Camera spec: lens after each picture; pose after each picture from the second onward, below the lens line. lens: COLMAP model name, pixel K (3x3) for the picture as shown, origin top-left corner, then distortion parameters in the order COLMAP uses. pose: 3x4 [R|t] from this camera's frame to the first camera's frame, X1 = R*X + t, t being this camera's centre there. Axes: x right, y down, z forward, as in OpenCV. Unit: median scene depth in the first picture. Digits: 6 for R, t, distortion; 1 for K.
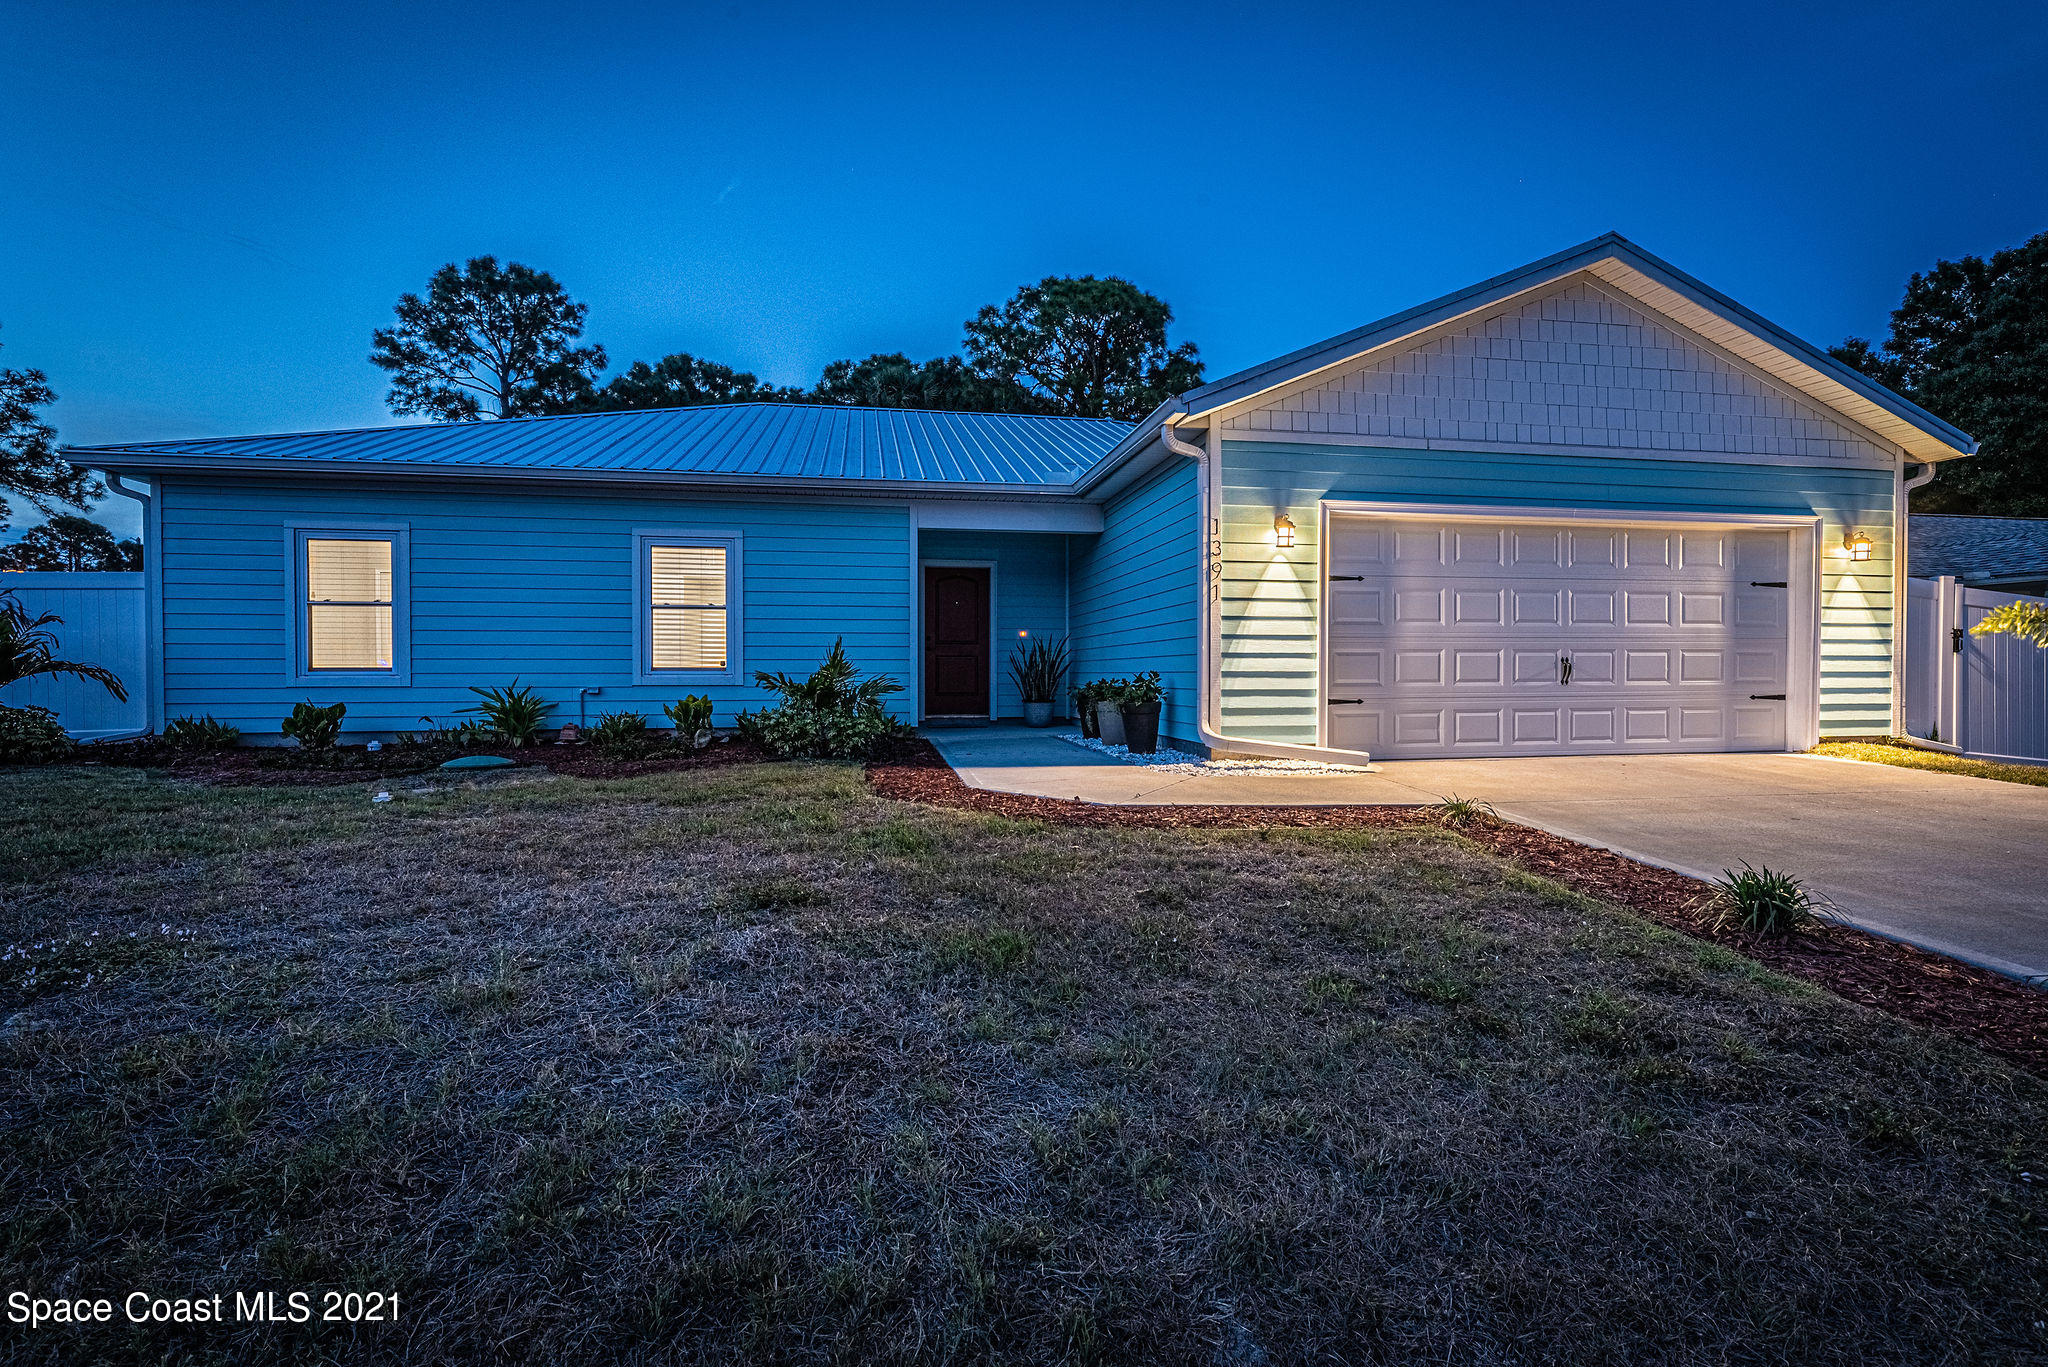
lens RADIAL K [[915.3, 0, 1023.3], [0, 915.3, 687.3], [0, 0, 1]] dist [0.000065, -0.001158]
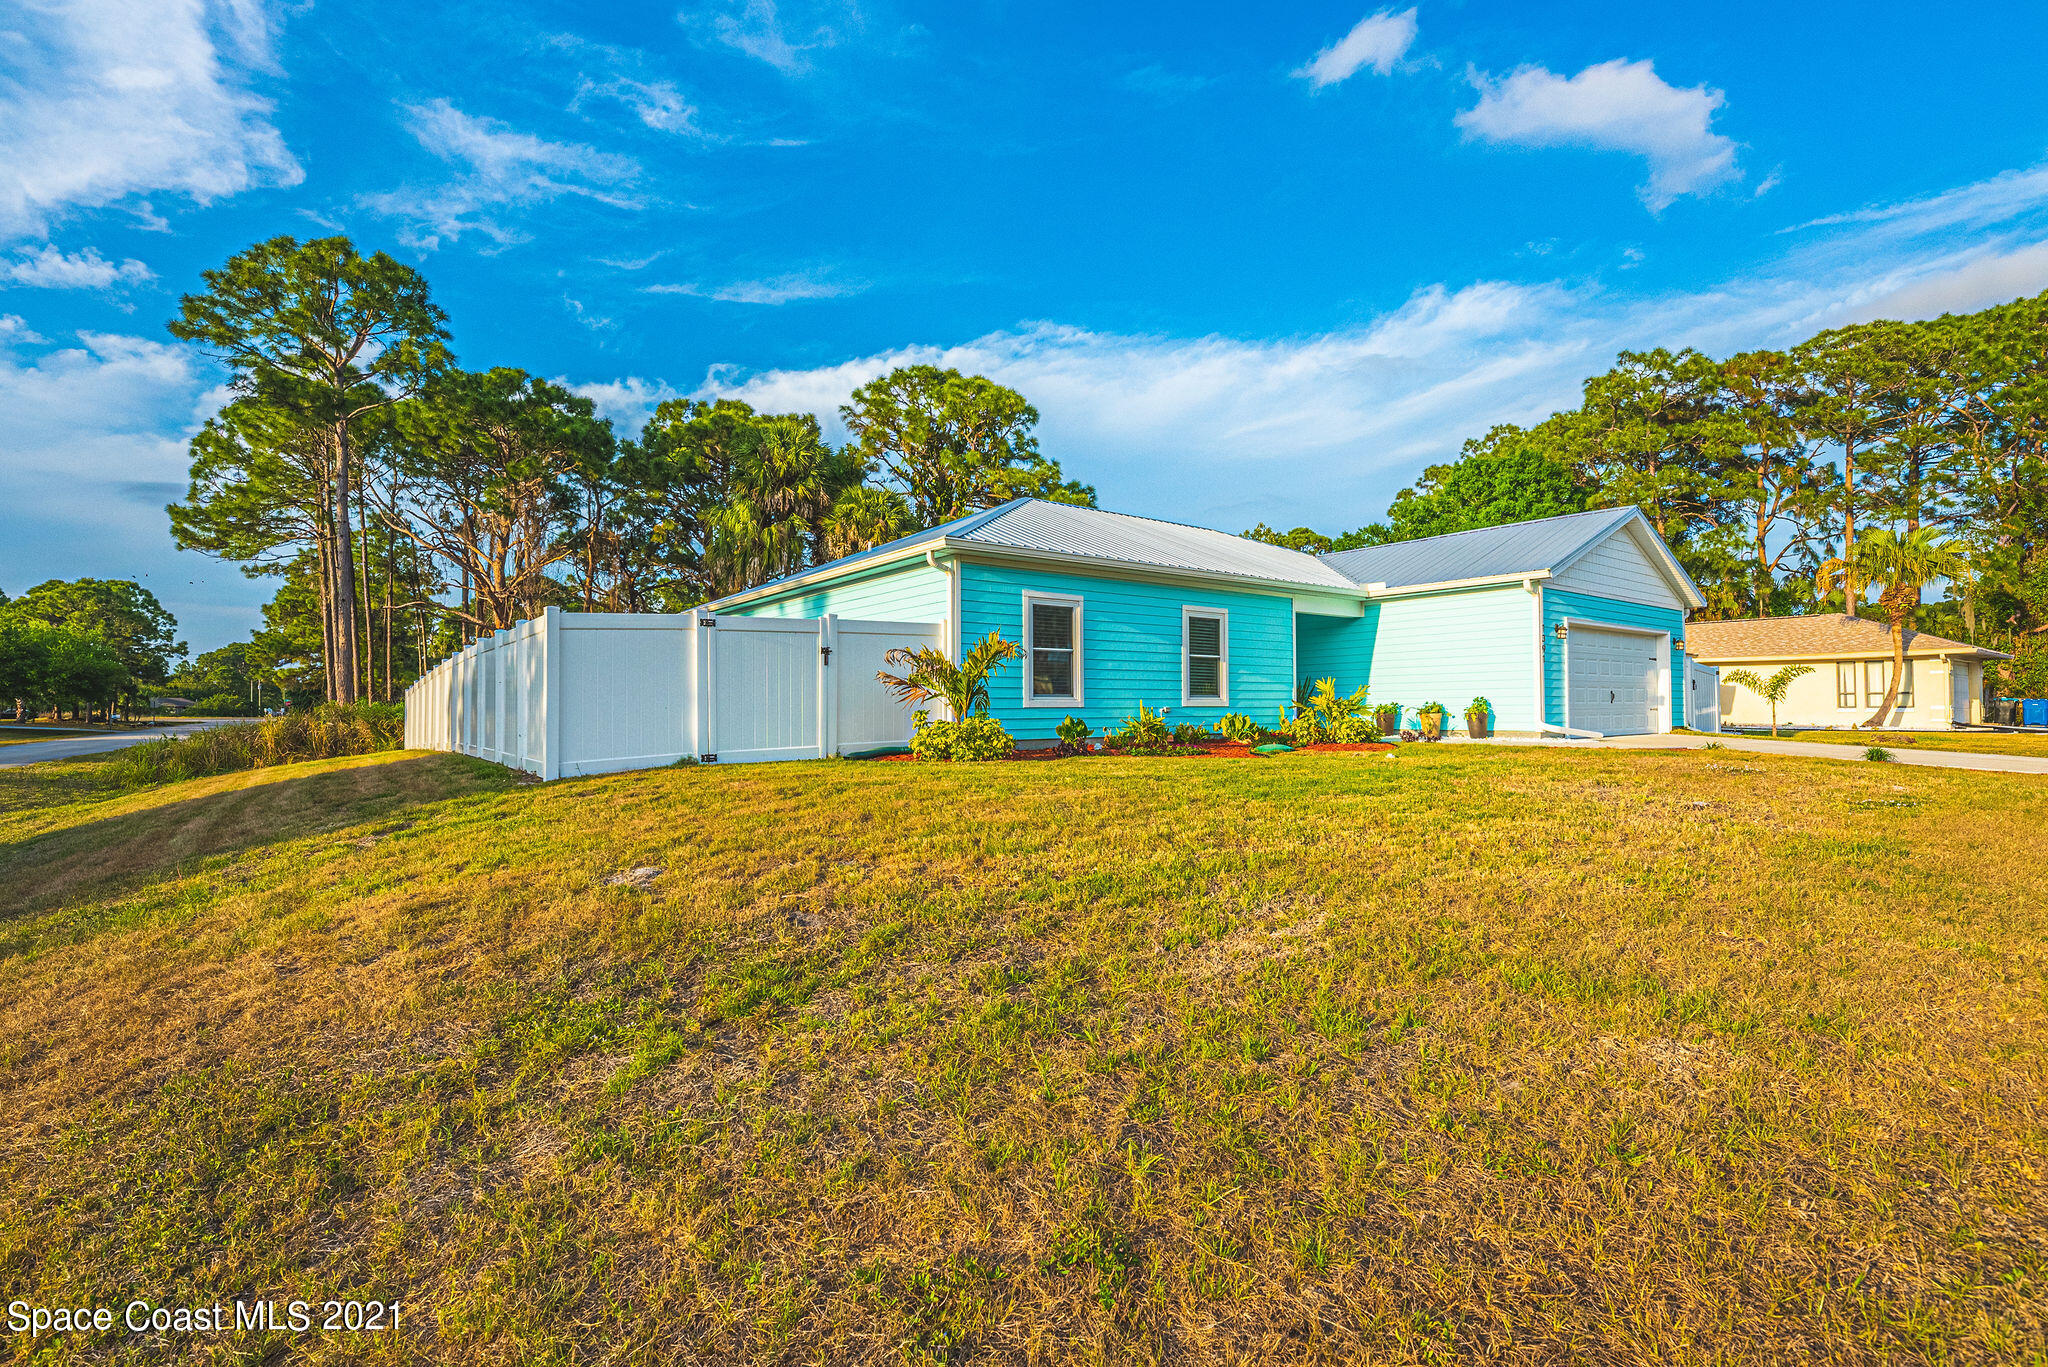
lens RADIAL K [[915.3, 0, 1023.3], [0, 915.3, 687.3], [0, 0, 1]] dist [0.000065, -0.001158]
pose [[0.887210, 0.007225, 0.461310, -1.586141], [0.012340, 0.999148, -0.039382, 0.025785], [-0.461201, 0.040633, 0.886365, -0.277224]]
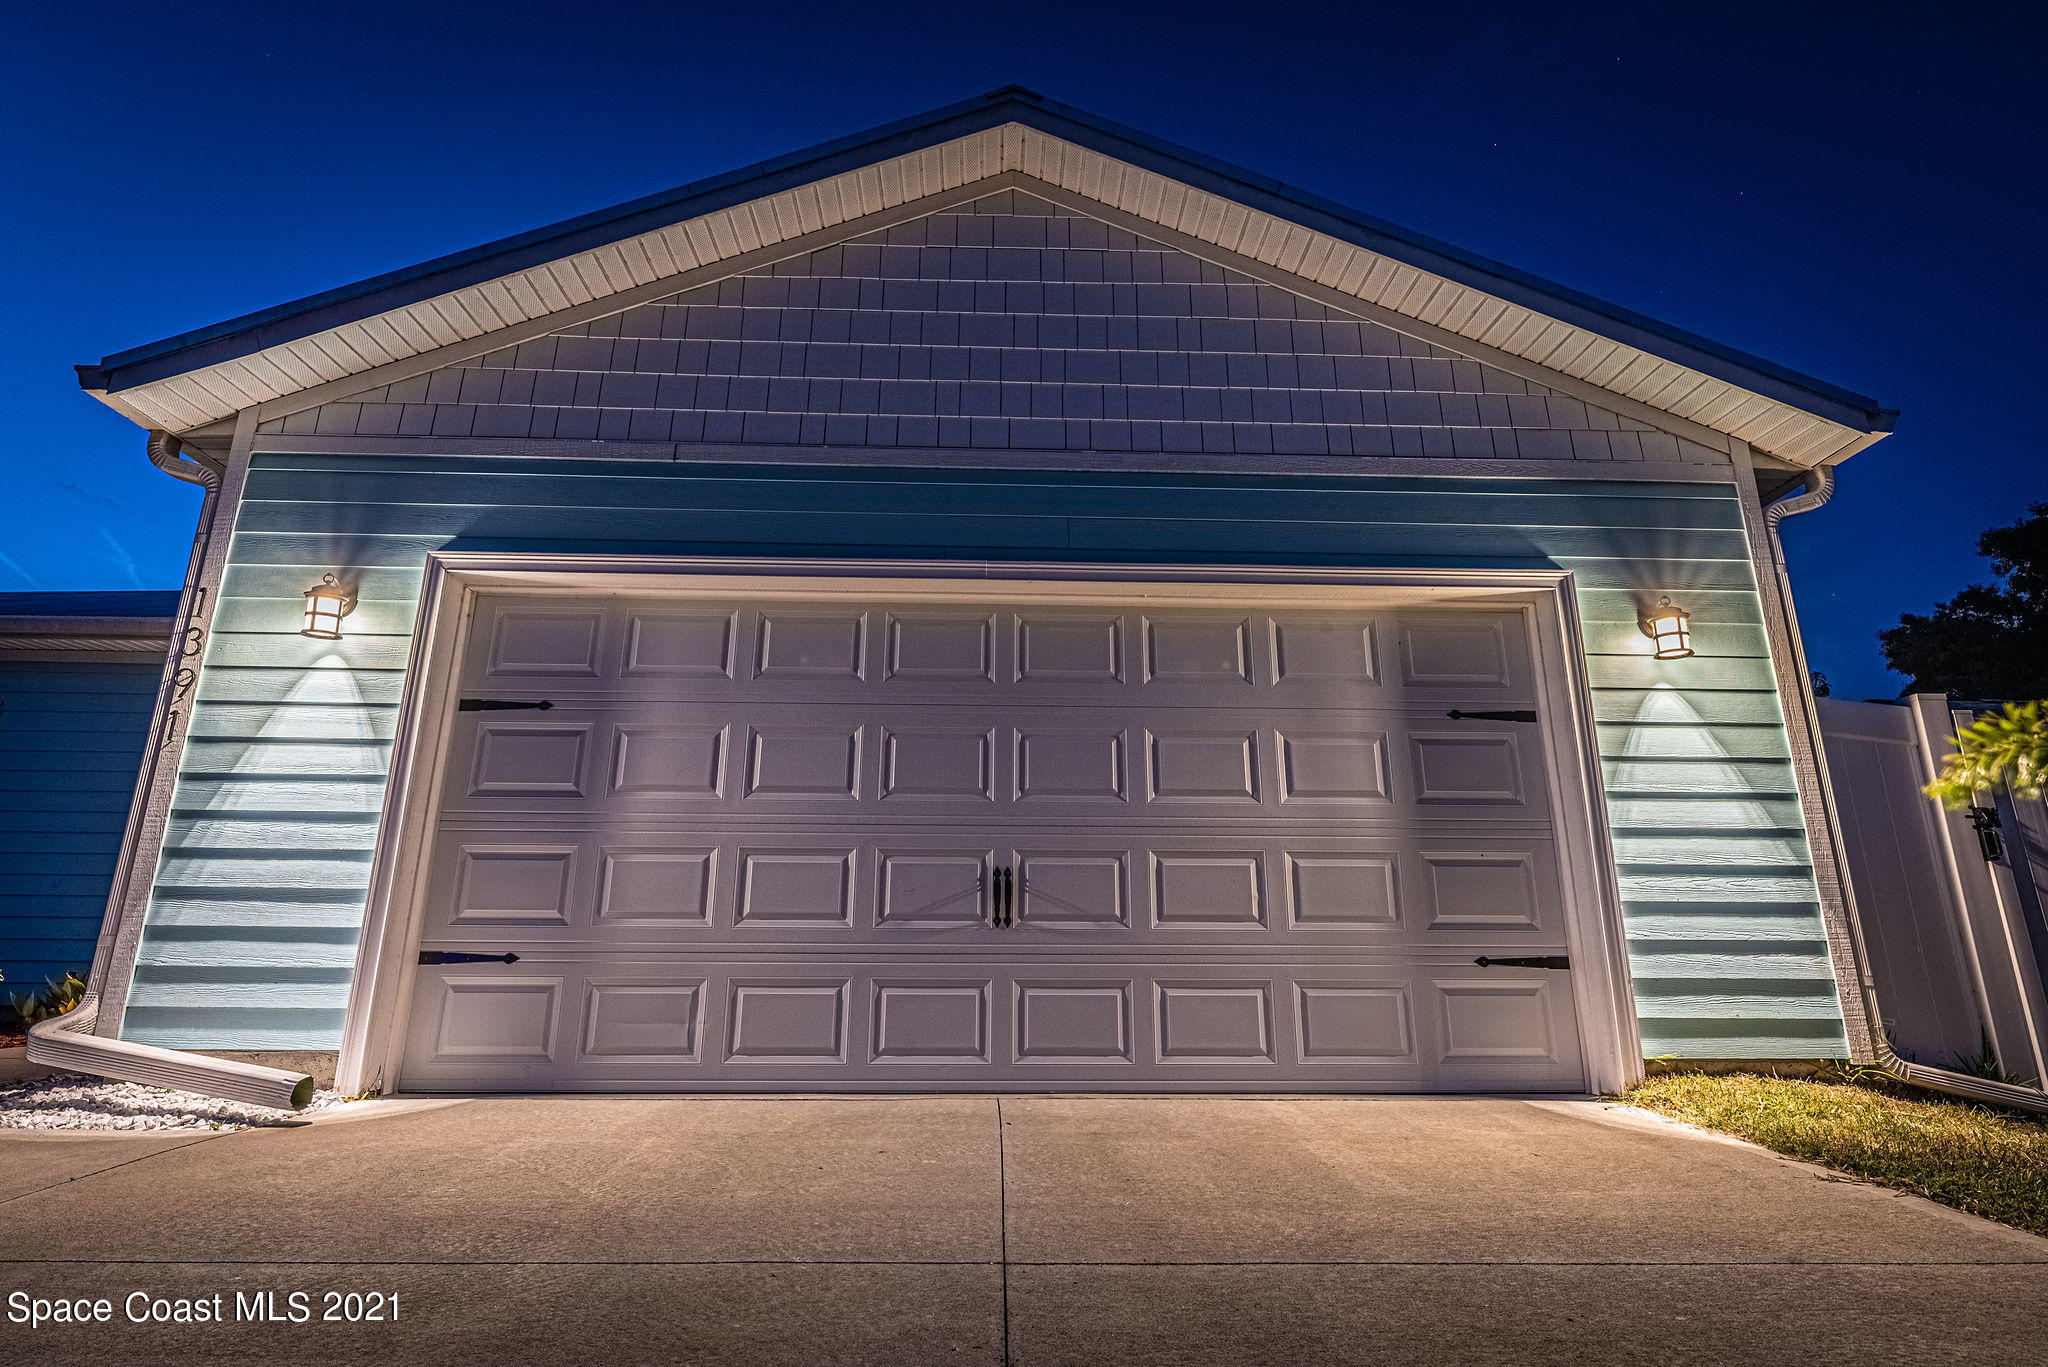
lens RADIAL K [[995.4, 0, 1021.5], [0, 995.4, 688.9], [0, 0, 1]] dist [-0.001733, -0.000538]
pose [[0.989825, -0.030329, -0.139019, 0.644258], [-0.009996, 0.959782, -0.280567, 0.021391], [0.141937, 0.279102, 0.949714, 0.470141]]
